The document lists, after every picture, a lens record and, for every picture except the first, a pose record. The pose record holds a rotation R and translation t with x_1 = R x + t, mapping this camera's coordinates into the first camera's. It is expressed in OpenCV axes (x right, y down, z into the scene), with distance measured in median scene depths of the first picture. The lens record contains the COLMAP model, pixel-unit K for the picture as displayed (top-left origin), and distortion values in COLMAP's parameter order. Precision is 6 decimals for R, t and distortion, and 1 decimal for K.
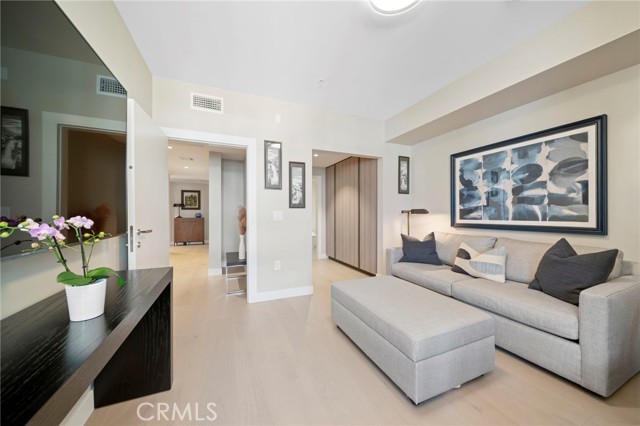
lens RADIAL K [[232.1, 0, 323.6], [0, 232.1, 212.2], [0, 0, 1]] dist [0.001713, 0.000004]
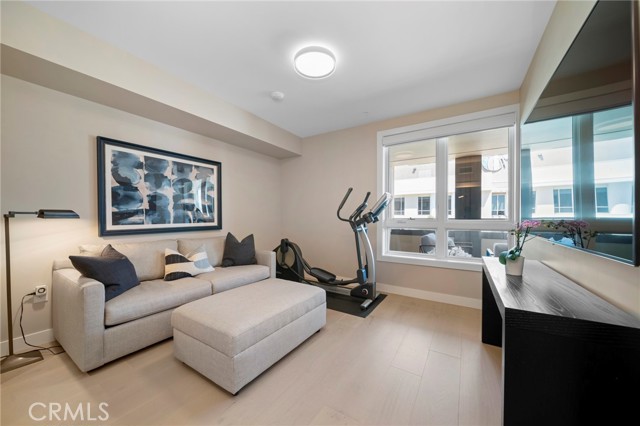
lens RADIAL K [[232.1, 0, 319.3], [0, 232.1, 215.3], [0, 0, 1]] dist [0.001713, 0.000004]
pose [[-0.563751, 0.014141, 0.825824, -0.502337], [0.005087, 0.999894, -0.013649, 0.013320], [-0.825929, -0.003494, -0.563763, 0.982007]]
